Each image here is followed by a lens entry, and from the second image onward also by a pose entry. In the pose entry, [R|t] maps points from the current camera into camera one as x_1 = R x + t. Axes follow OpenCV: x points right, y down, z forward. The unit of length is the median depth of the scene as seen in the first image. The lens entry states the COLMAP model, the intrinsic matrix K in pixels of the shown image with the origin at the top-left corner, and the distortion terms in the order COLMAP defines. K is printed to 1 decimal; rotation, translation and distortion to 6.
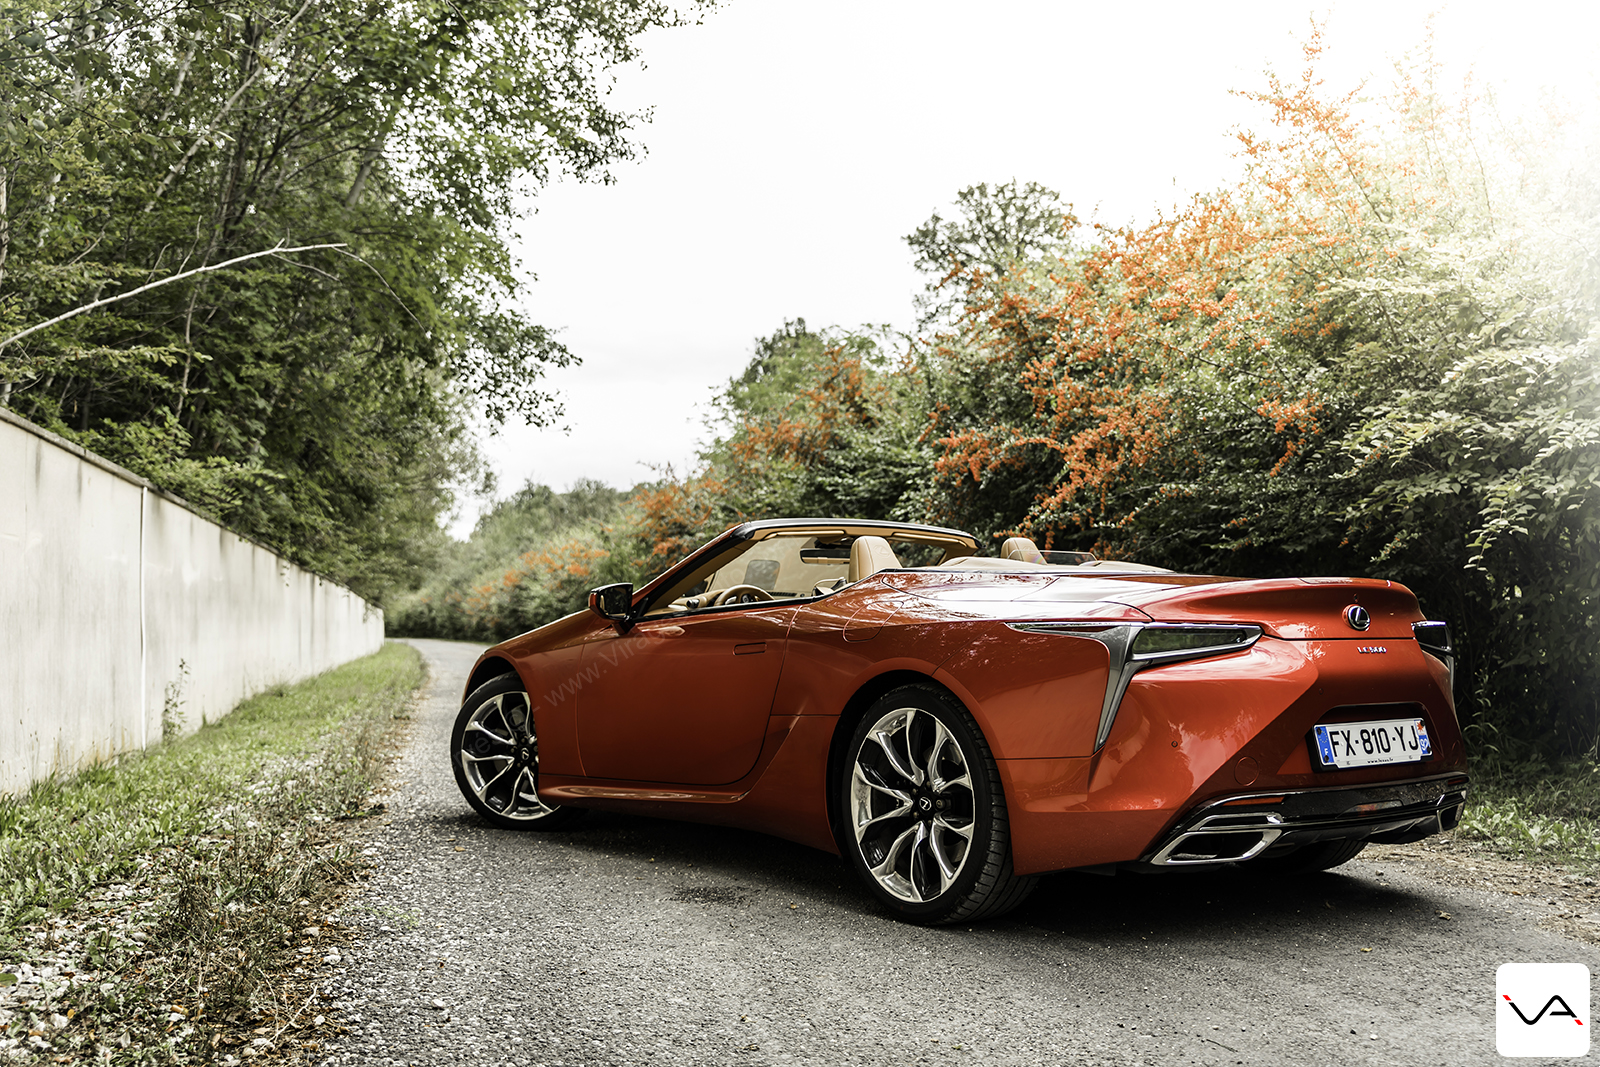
lens RADIAL K [[1561.6, 0, 800.0], [0, 1561.6, 533.5], [0, 0, 1]] dist [0.007415, 0.015050]
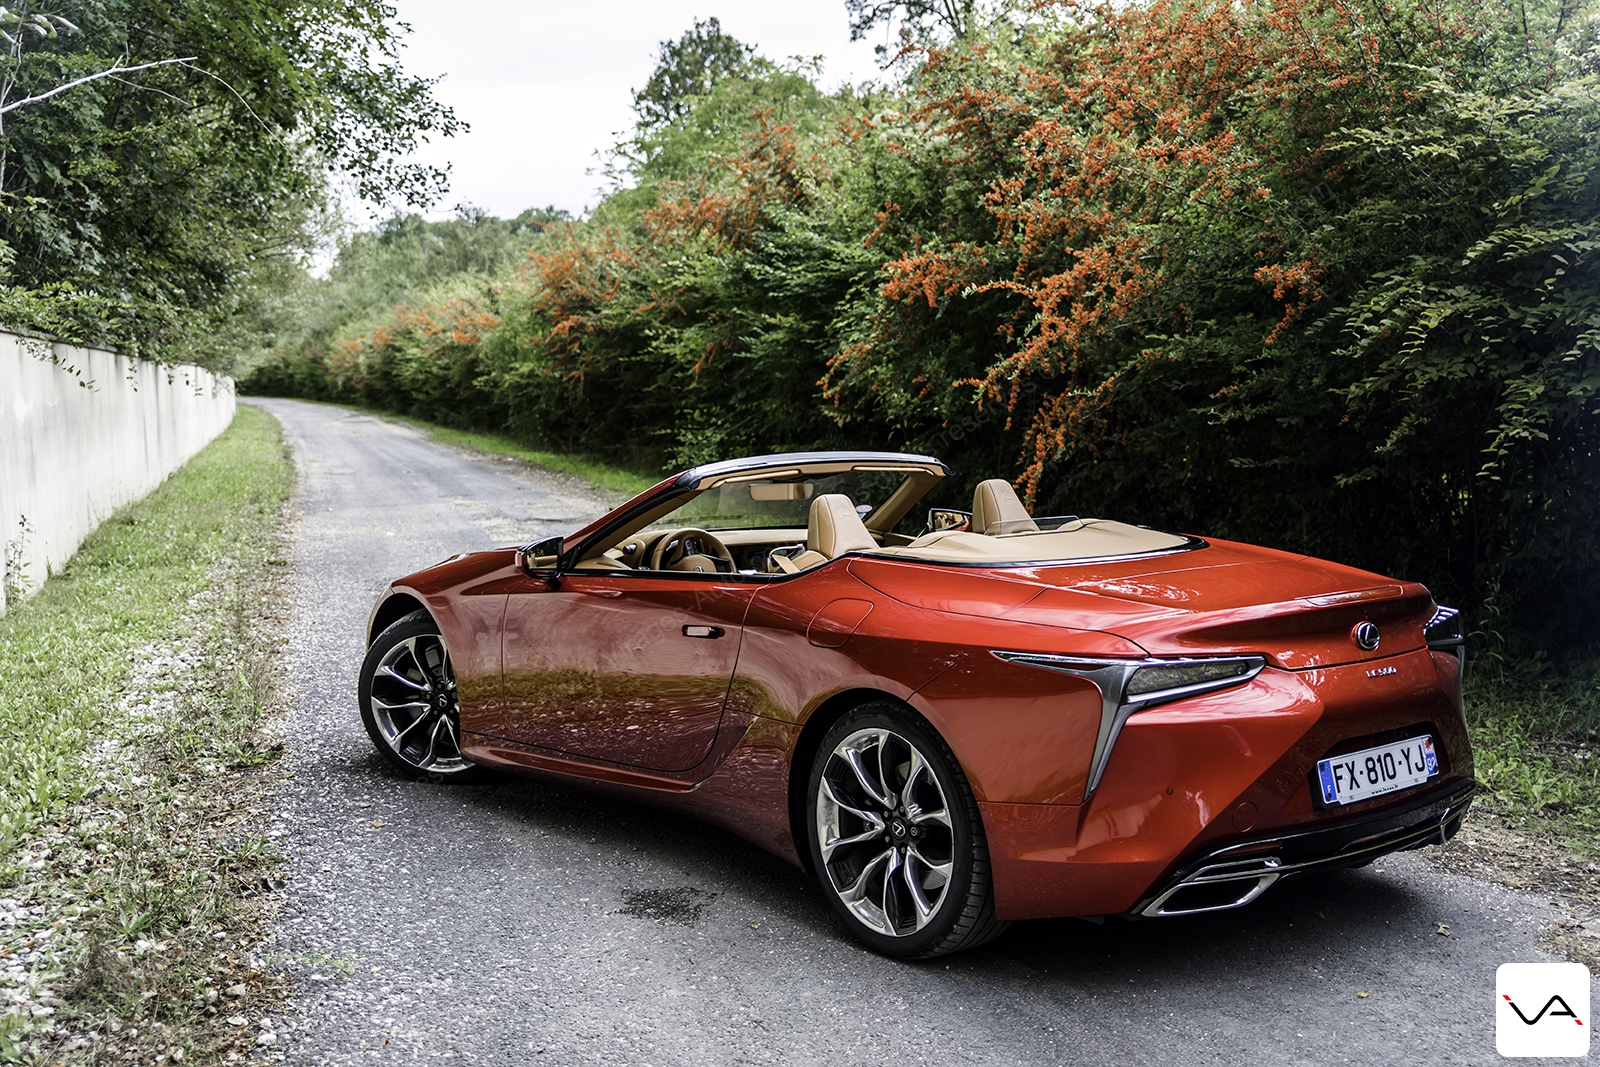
lens RADIAL K [[1781.5, 0, 800.0], [0, 1781.5, 533.5], [0, 0, 1]] dist [0.008360, 0.045679]
pose [[0.998913, -0.009905, 0.045541, -0.016126], [0.003361, 0.989923, 0.141569, -0.098900], [-0.046484, -0.141262, 0.988880, -0.011599]]
